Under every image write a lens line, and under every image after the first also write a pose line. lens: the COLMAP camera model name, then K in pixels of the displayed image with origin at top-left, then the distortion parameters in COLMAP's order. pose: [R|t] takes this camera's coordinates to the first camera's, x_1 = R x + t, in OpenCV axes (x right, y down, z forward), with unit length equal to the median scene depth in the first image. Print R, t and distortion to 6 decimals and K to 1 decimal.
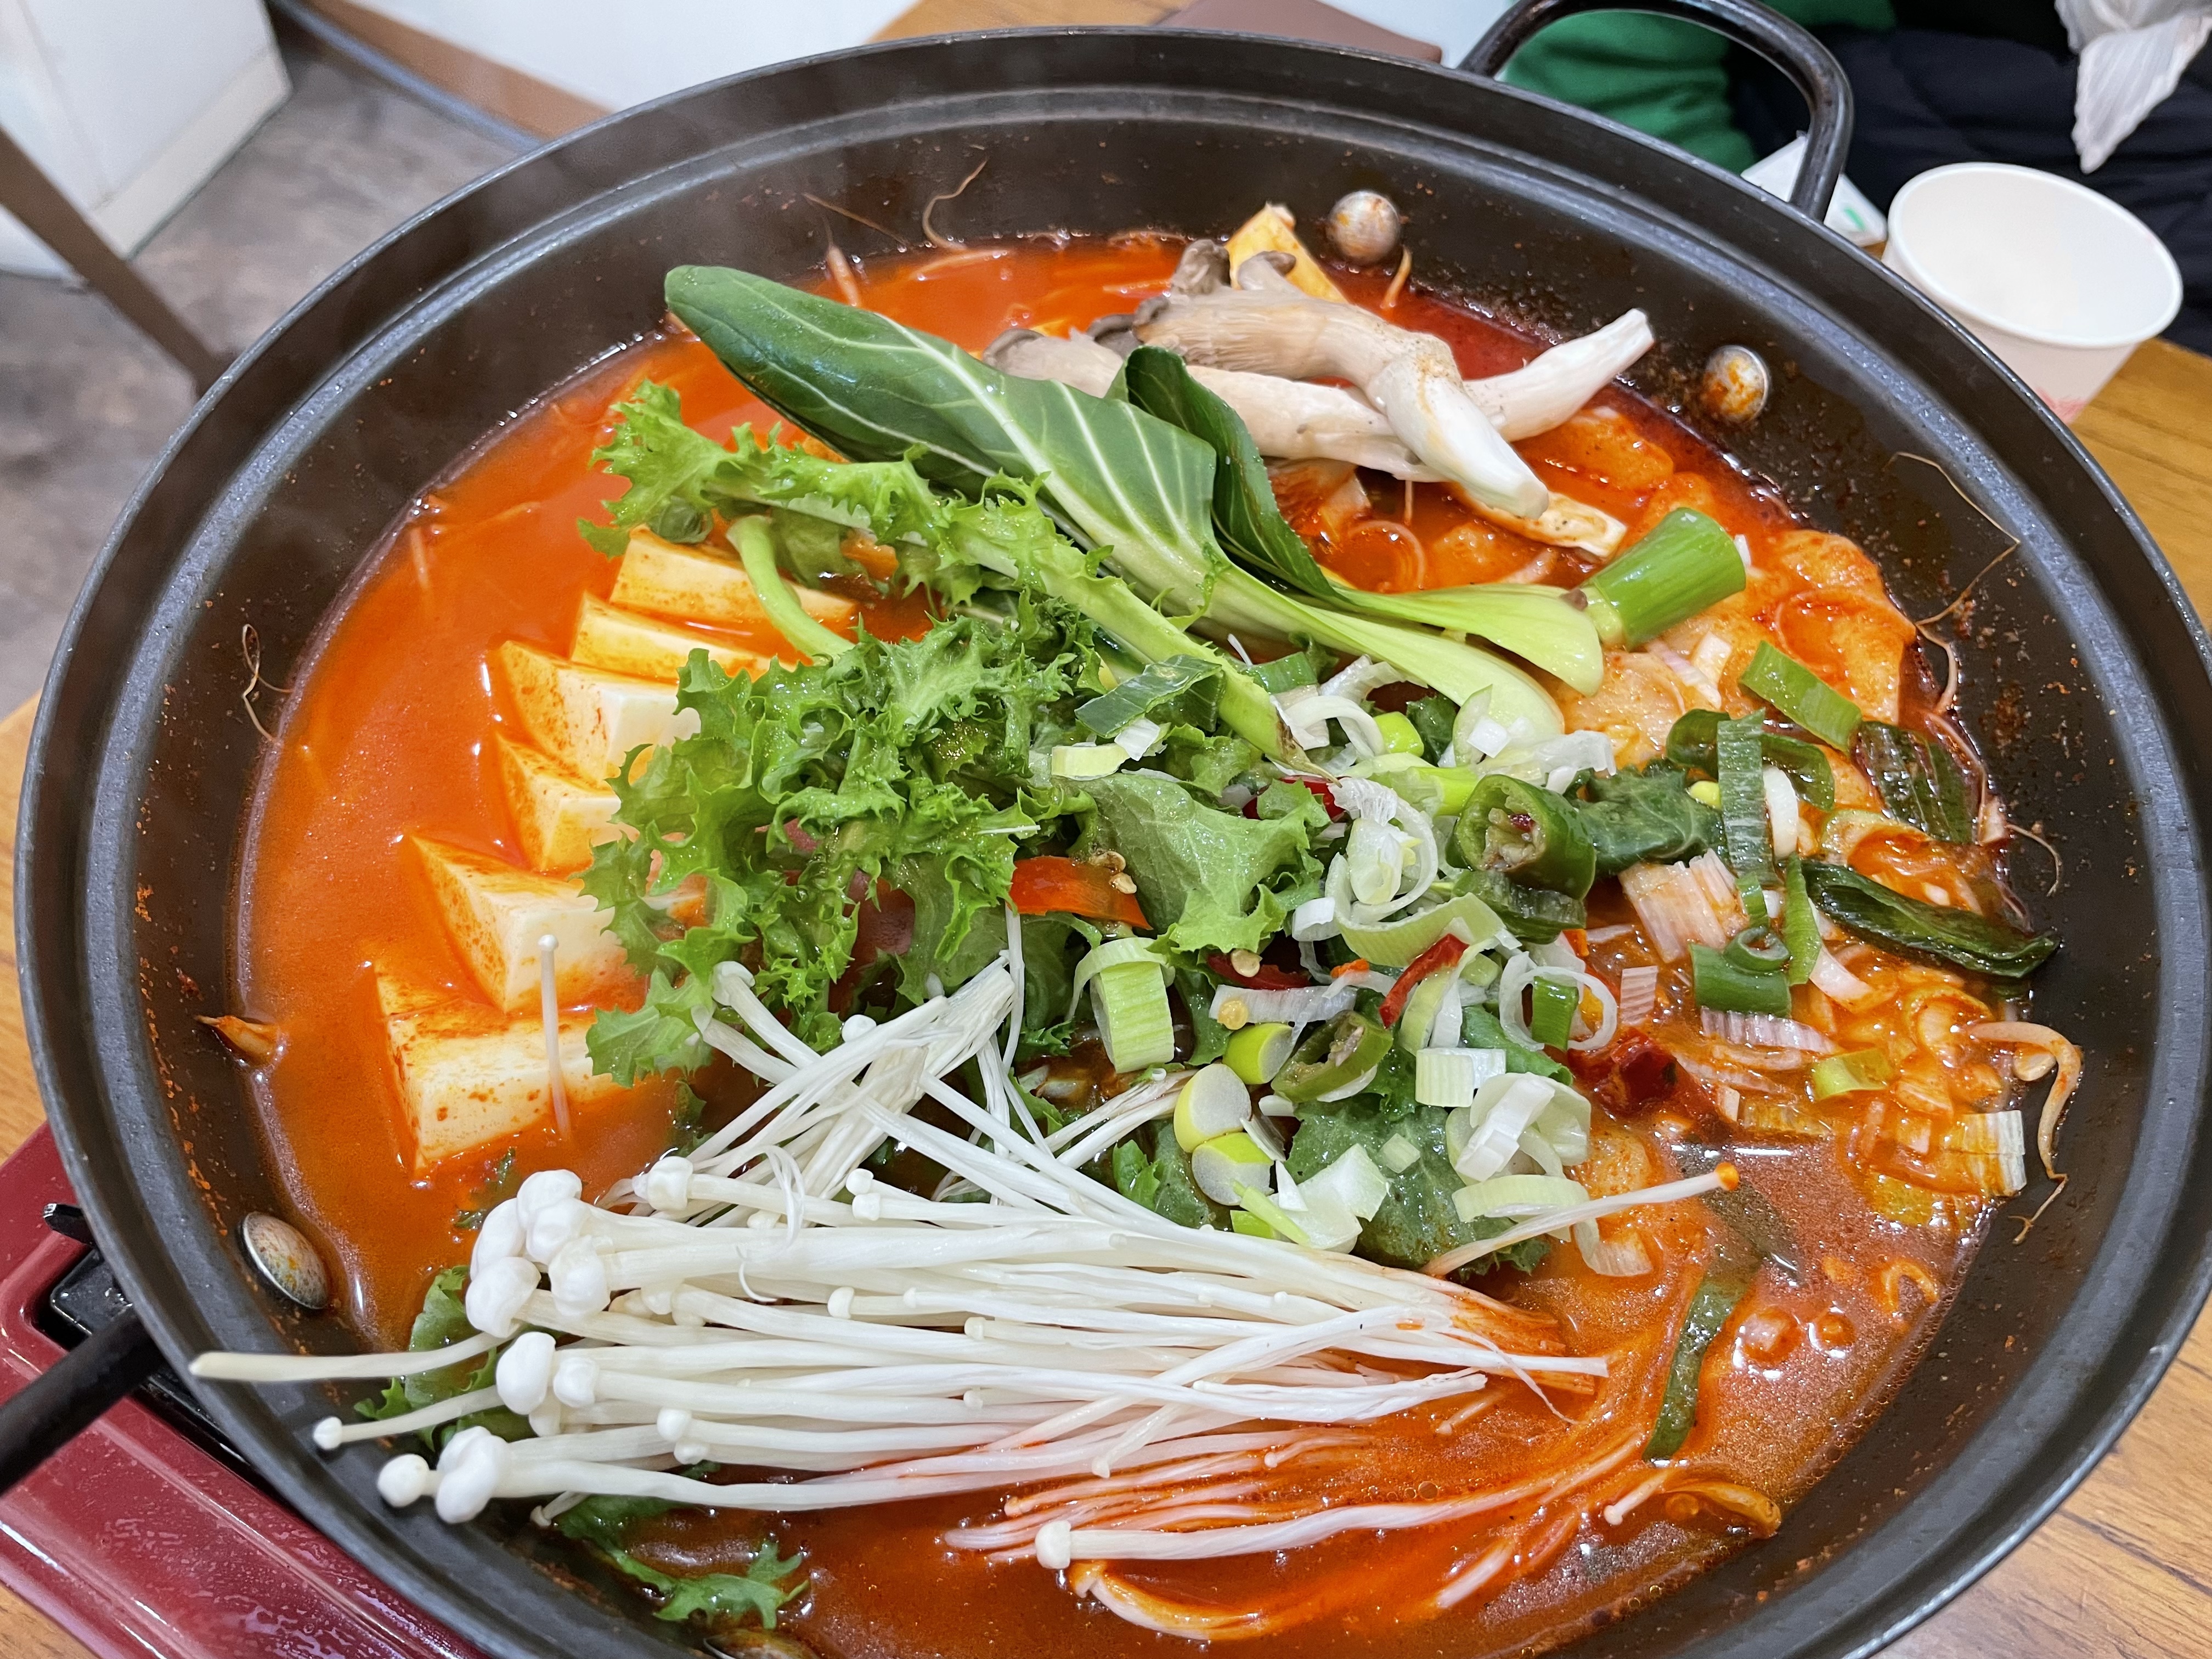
lens RADIAL K [[1818.4, 0, 1106.3], [0, 1818.4, 823.2], [0, 0, 1]] dist [0.008745, -0.013988]
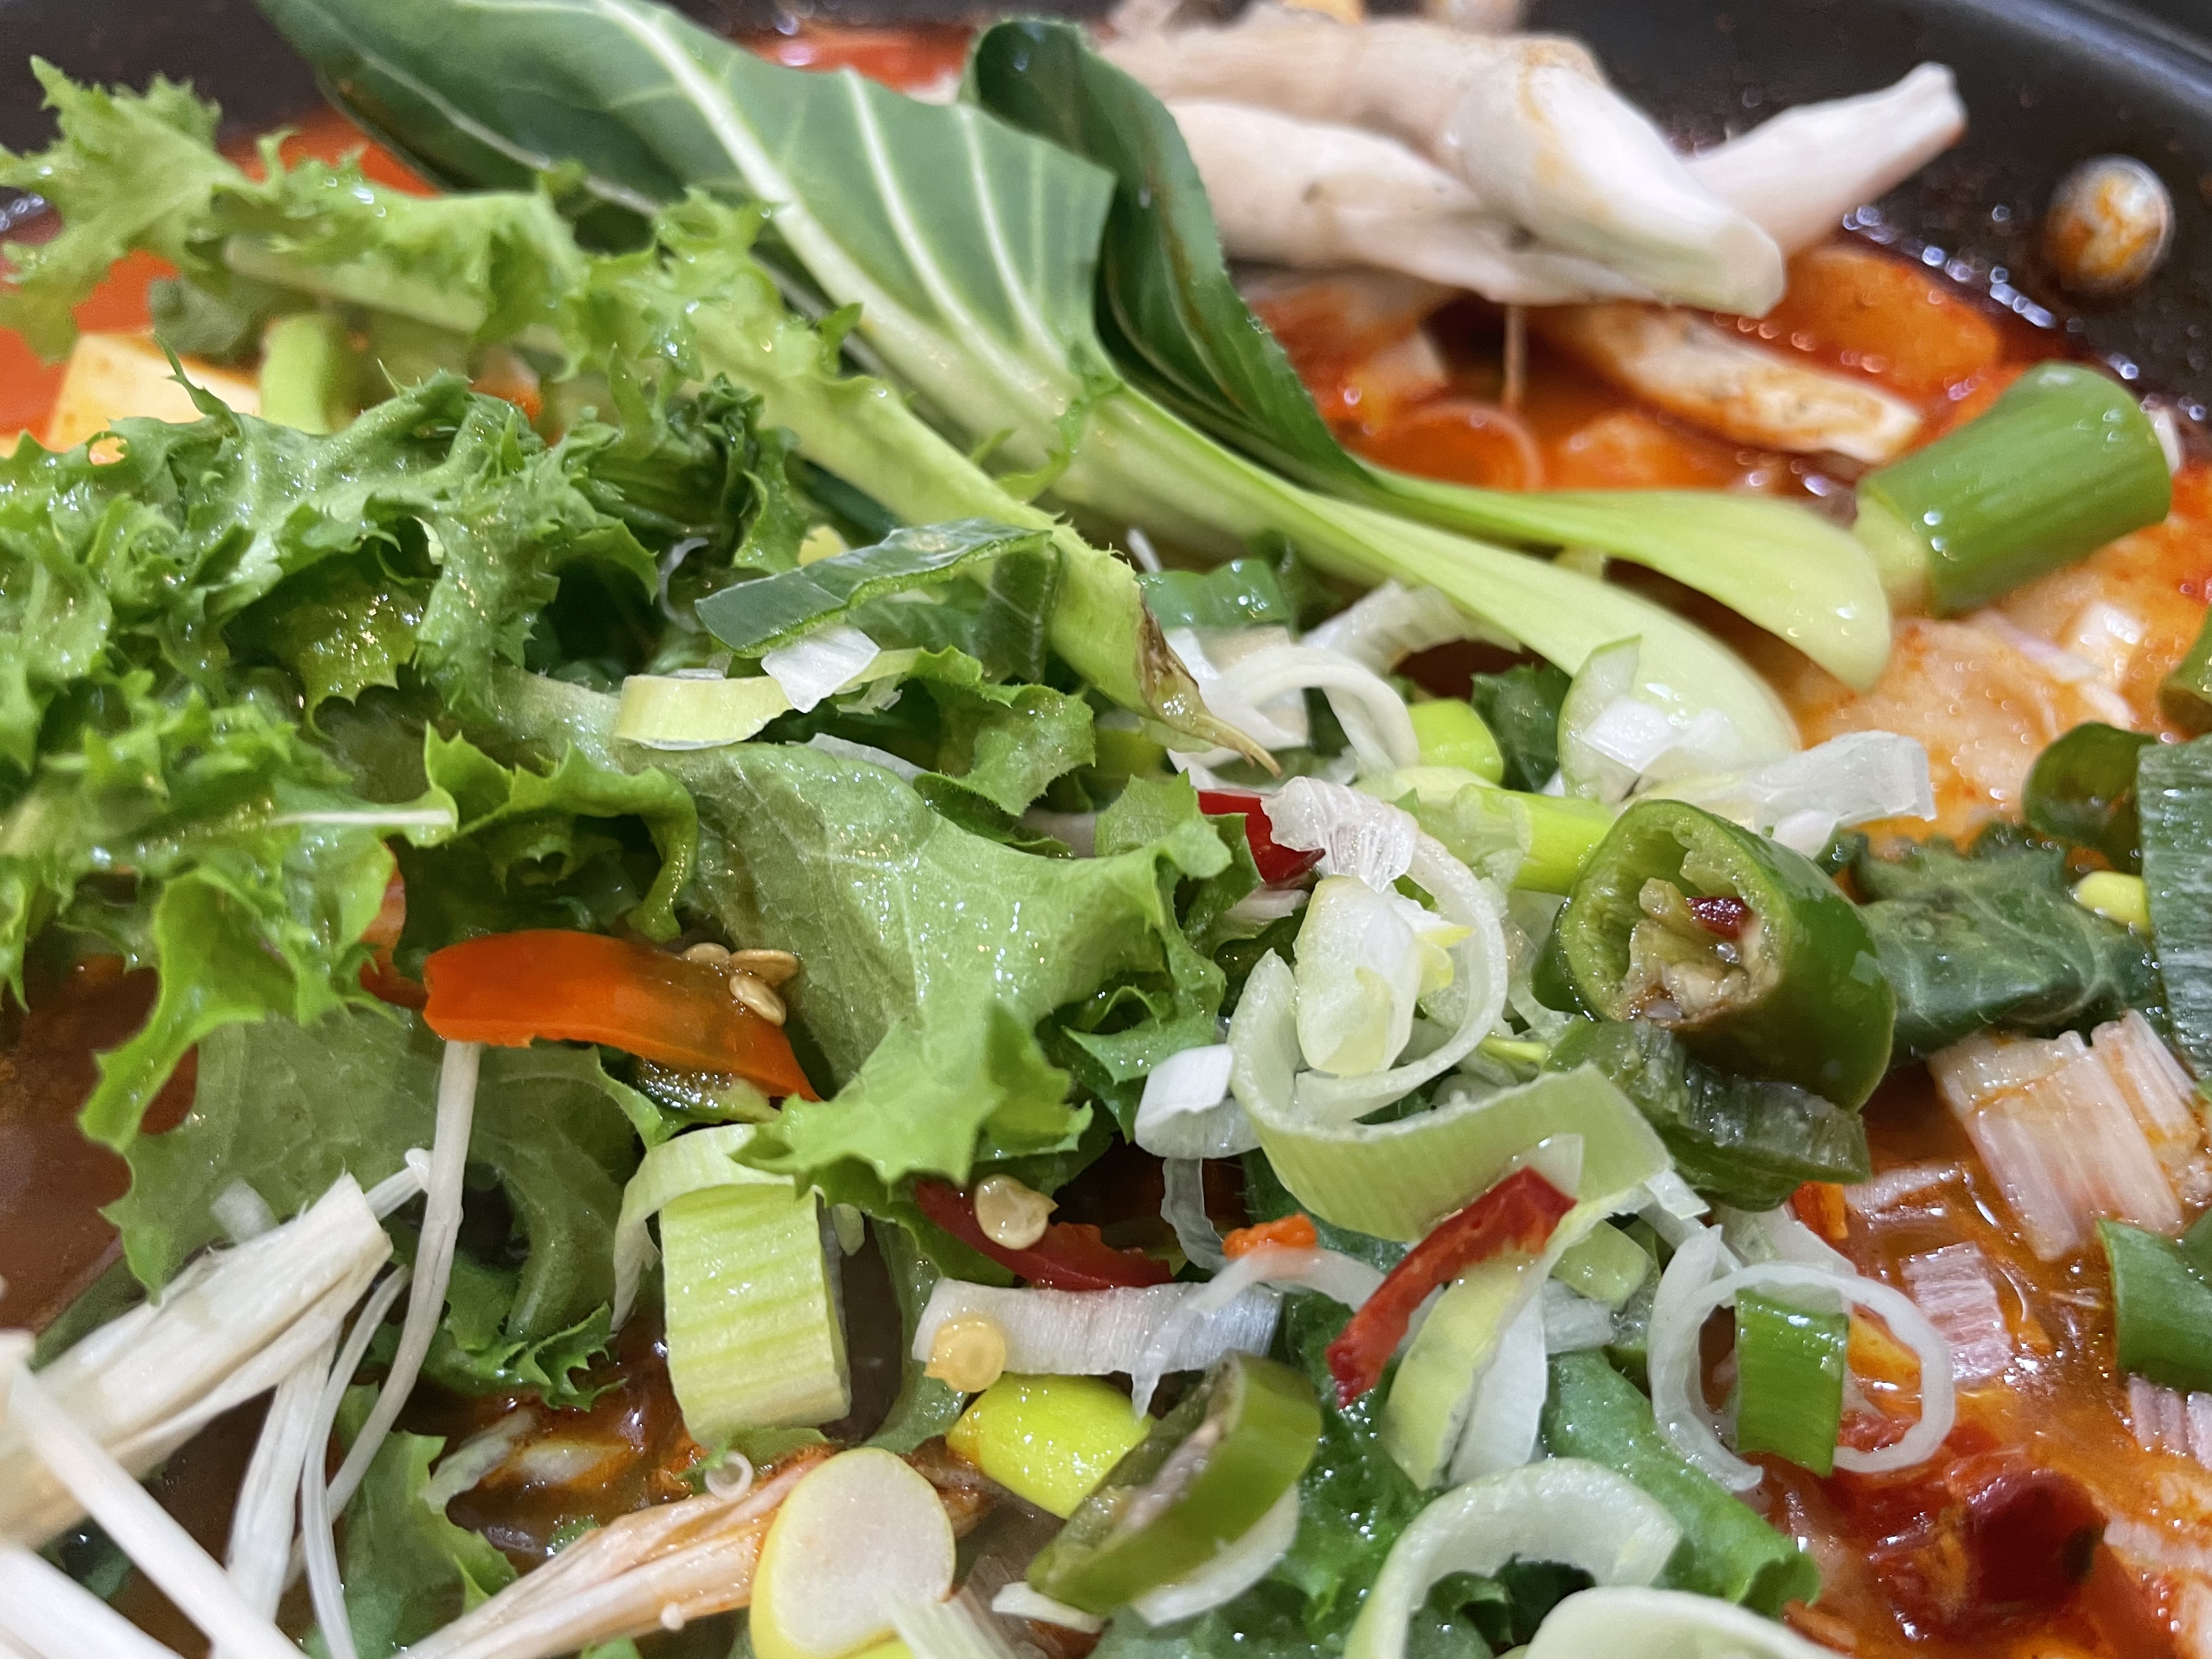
lens RADIAL K [[1818.4, 0, 1106.3], [0, 1818.4, 823.2], [0, 0, 1]] dist [0.008745, -0.013988]
pose [[0.994660, 0.048185, -0.091262, 0.115677], [-0.057493, 0.993094, -0.102272, 0.028981], [0.085704, 0.106973, 0.990561, 0.524888]]
